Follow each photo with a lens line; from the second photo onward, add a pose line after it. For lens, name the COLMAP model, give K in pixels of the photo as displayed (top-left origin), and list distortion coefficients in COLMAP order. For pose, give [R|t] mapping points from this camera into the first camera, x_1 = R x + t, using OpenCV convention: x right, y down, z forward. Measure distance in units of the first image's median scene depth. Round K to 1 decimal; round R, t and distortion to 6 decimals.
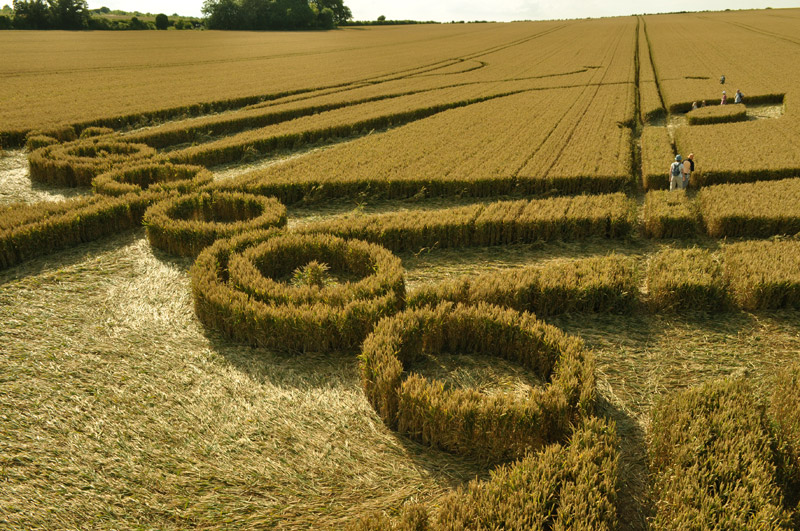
lens RADIAL K [[653.0, 0, 401.7], [0, 653.0, 266.9], [0, 0, 1]] dist [-0.049834, -0.009182]
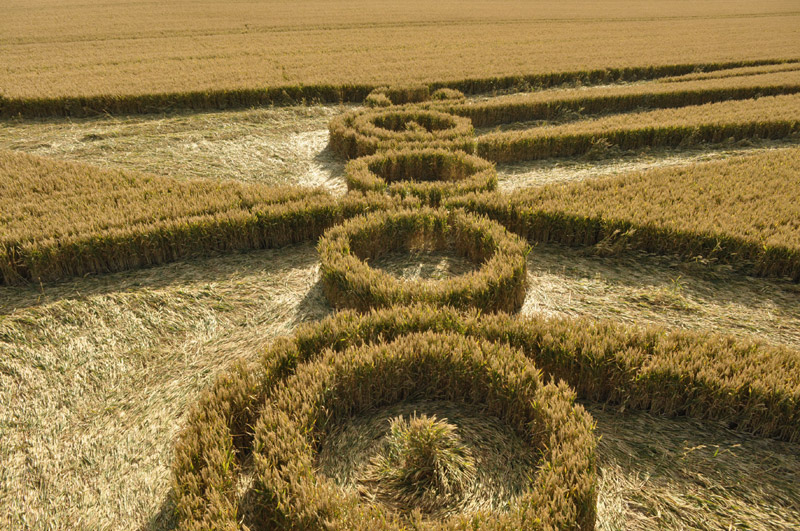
lens RADIAL K [[653.0, 0, 399.8], [0, 653.0, 260.3], [0, 0, 1]] dist [-0.049834, -0.009182]
pose [[0.746051, 0.248026, -0.617974, 0.066110], [-0.213072, 0.968168, 0.131346, -0.092003], [0.630879, 0.033682, 0.775149, 0.281716]]
